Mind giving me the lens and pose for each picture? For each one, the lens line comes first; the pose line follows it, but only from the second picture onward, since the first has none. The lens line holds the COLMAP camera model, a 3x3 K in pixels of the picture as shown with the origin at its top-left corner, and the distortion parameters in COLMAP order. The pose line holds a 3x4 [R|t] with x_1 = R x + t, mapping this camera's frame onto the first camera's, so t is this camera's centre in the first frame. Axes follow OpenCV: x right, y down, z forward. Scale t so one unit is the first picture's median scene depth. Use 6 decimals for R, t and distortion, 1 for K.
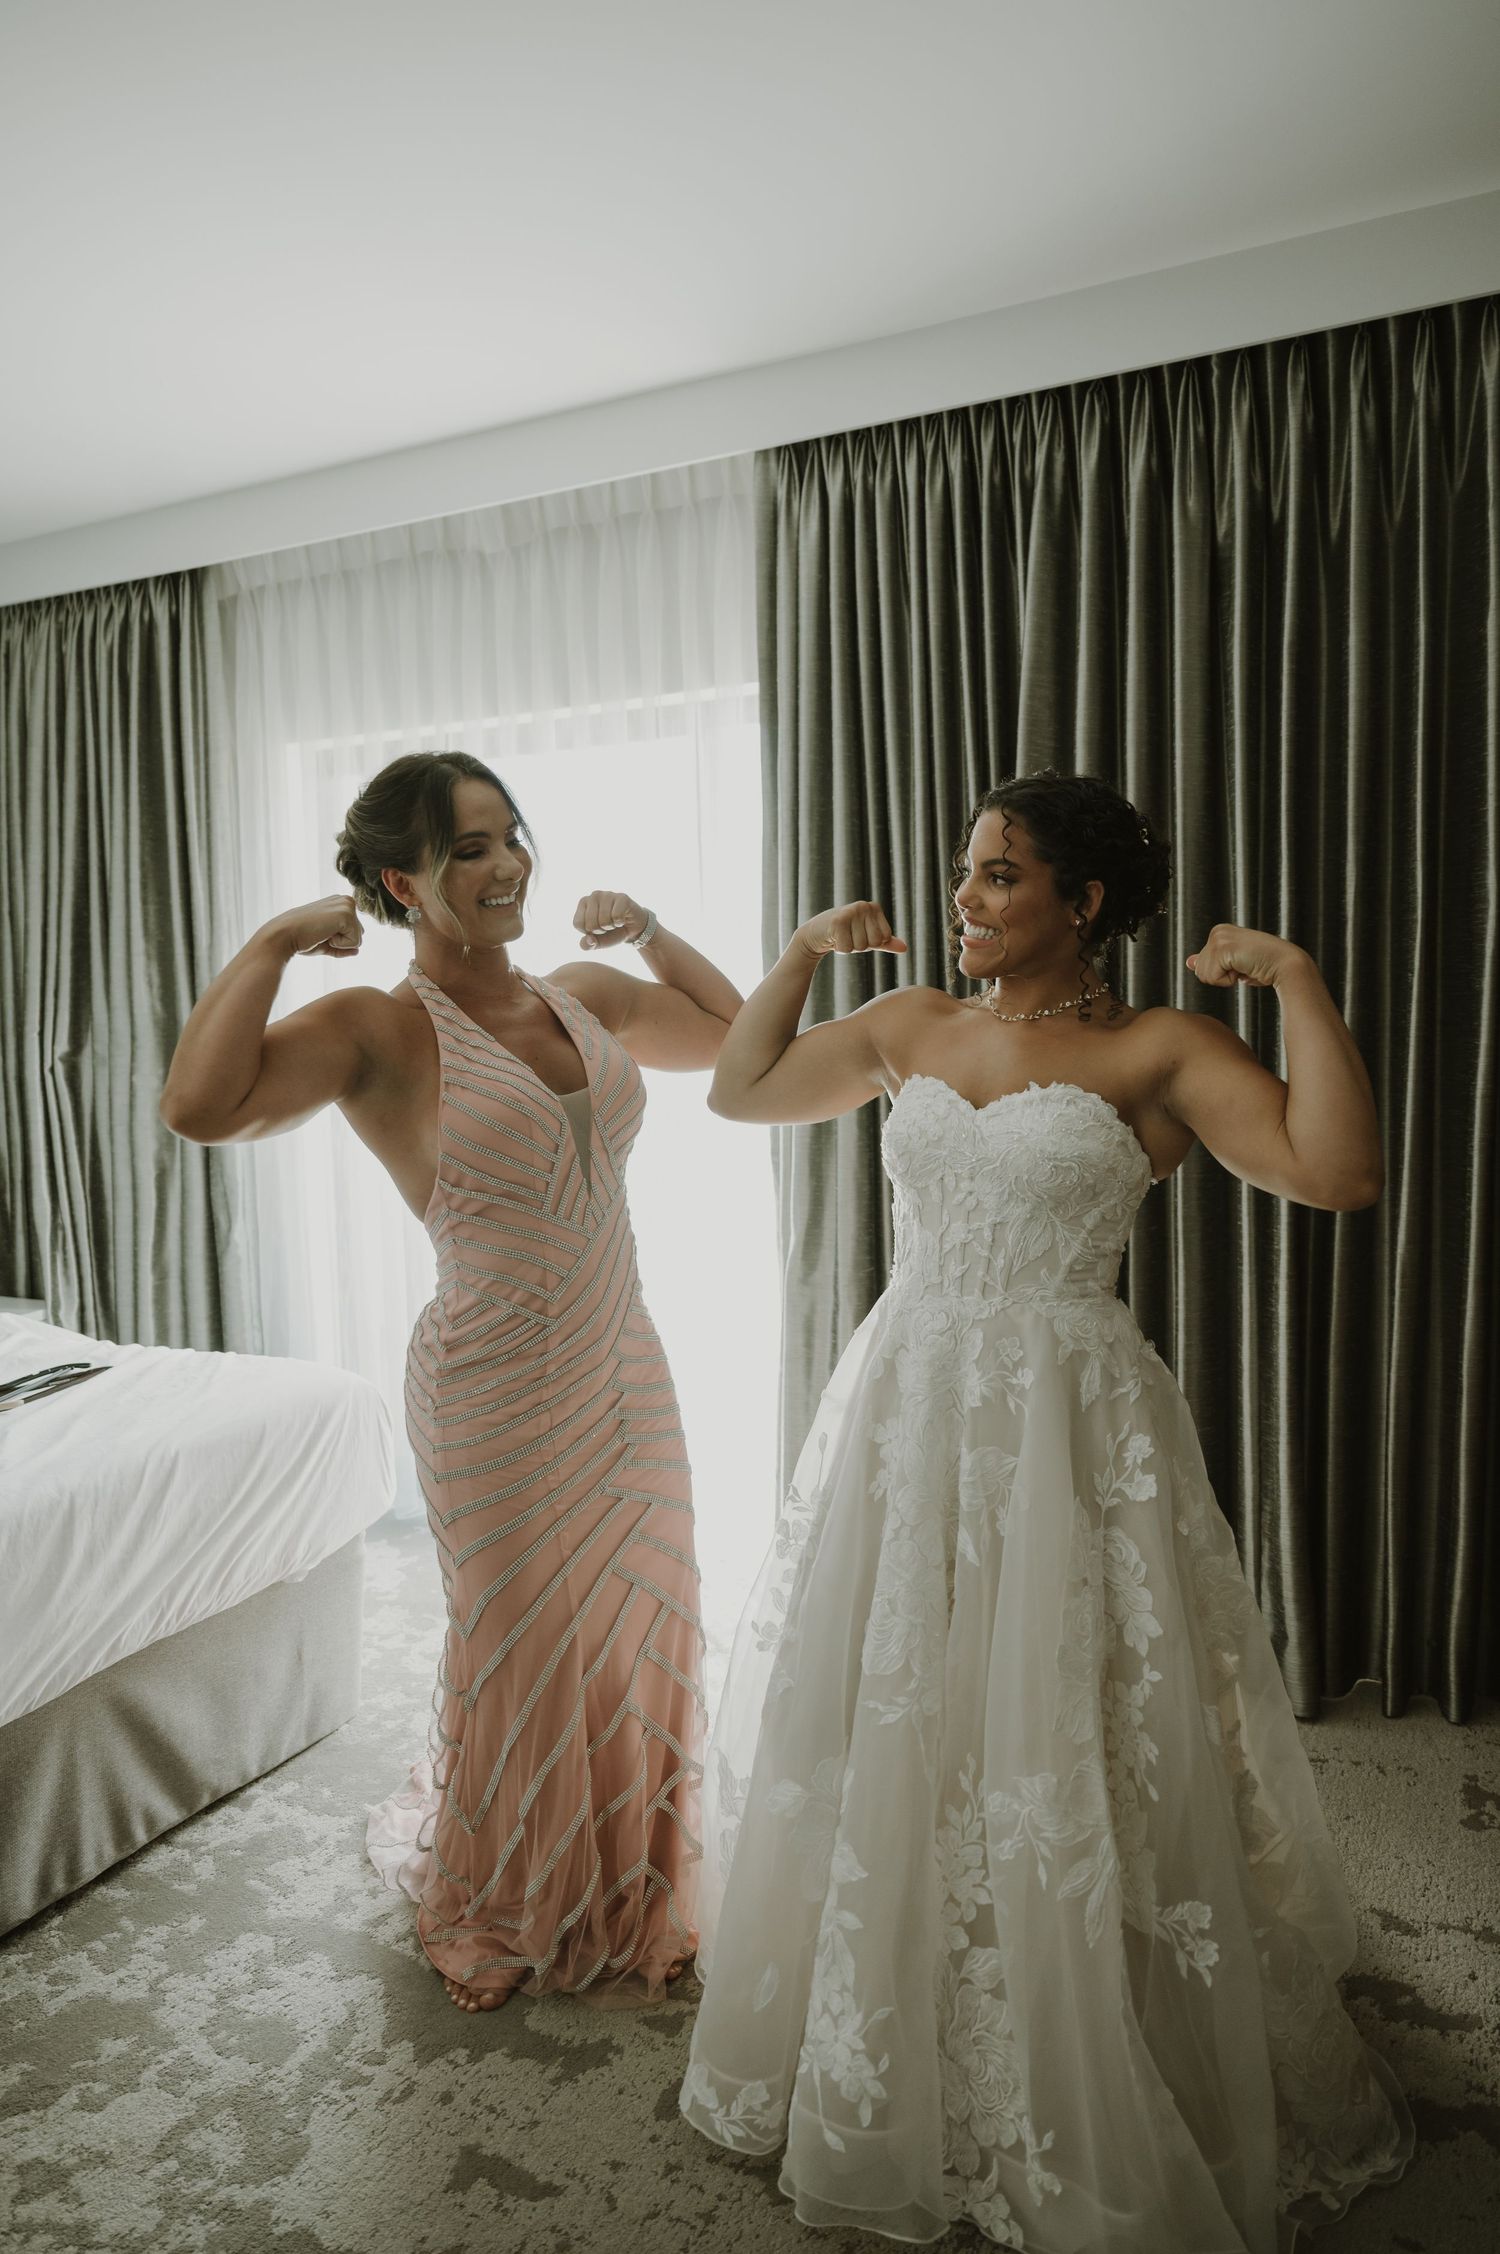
lens RADIAL K [[1511.6, 0, 733.0], [0, 1511.6, 1112.7], [0, 0, 1]] dist [-0.003481, 0.006203]
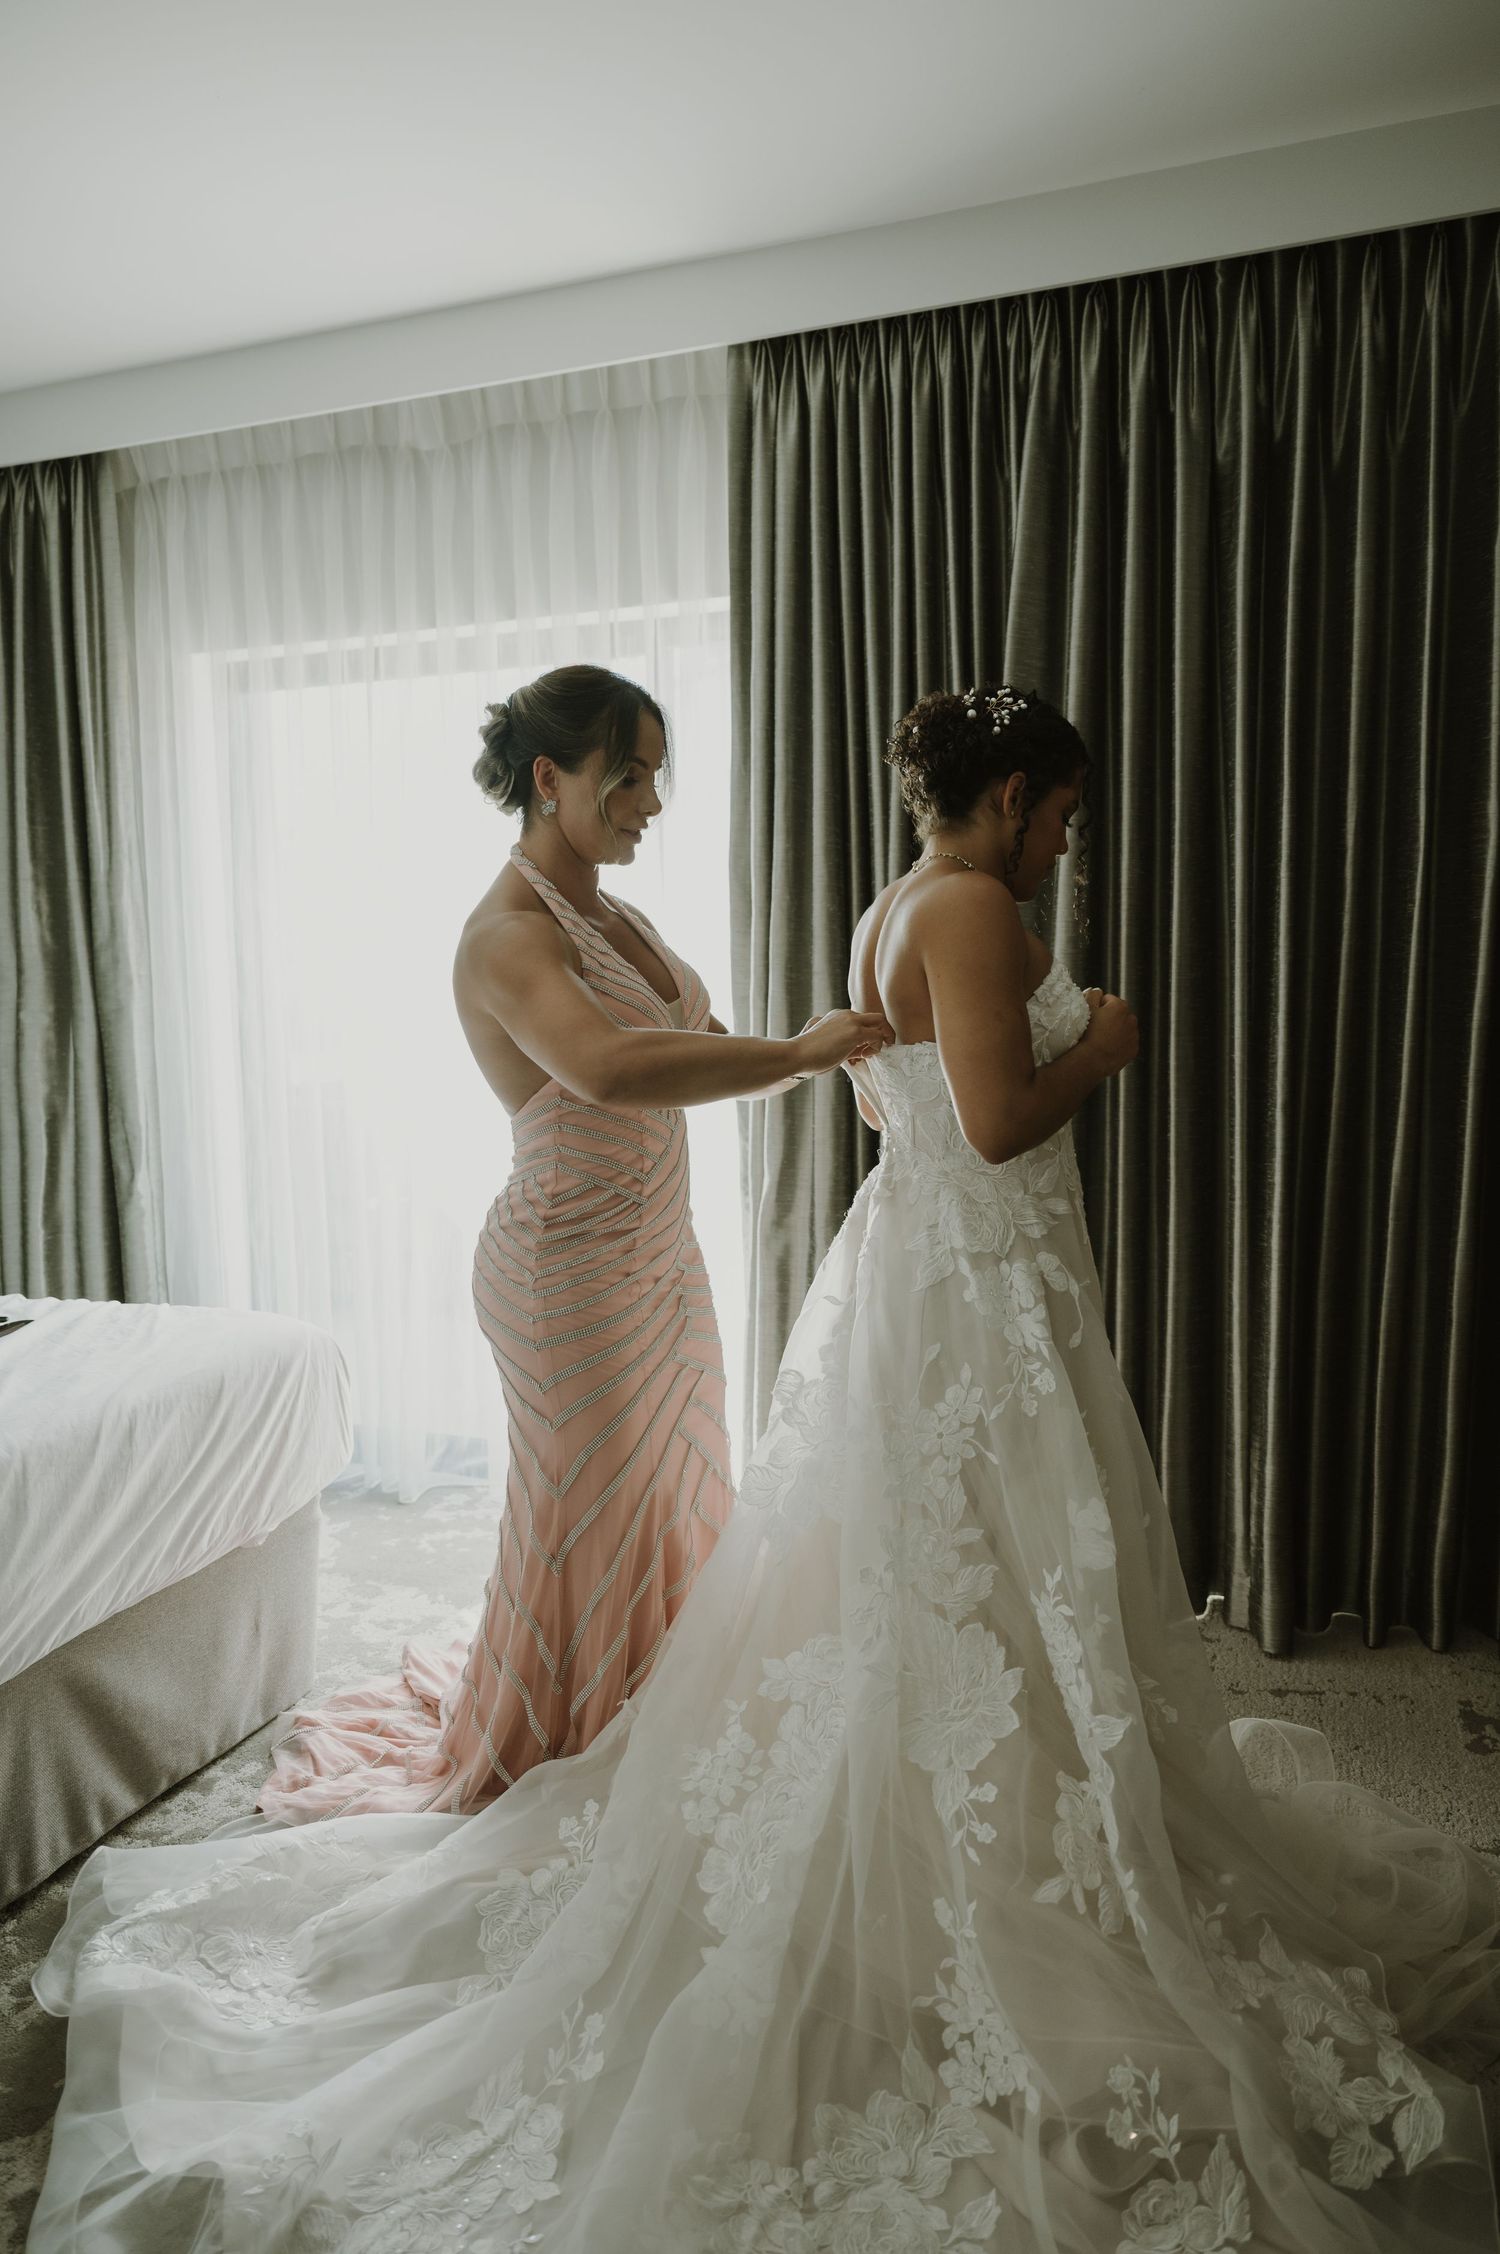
lens RADIAL K [[1511.6, 0, 748.0], [0, 1511.6, 1123.8], [0, 0, 1]] dist [-0.003481, 0.006203]
pose [[0.993906, 0.000251, 0.110226, -0.087733], [-0.003182, 0.999646, 0.026416, 0.025967], [-0.110181, -0.026606, 0.993555, 0.056012]]
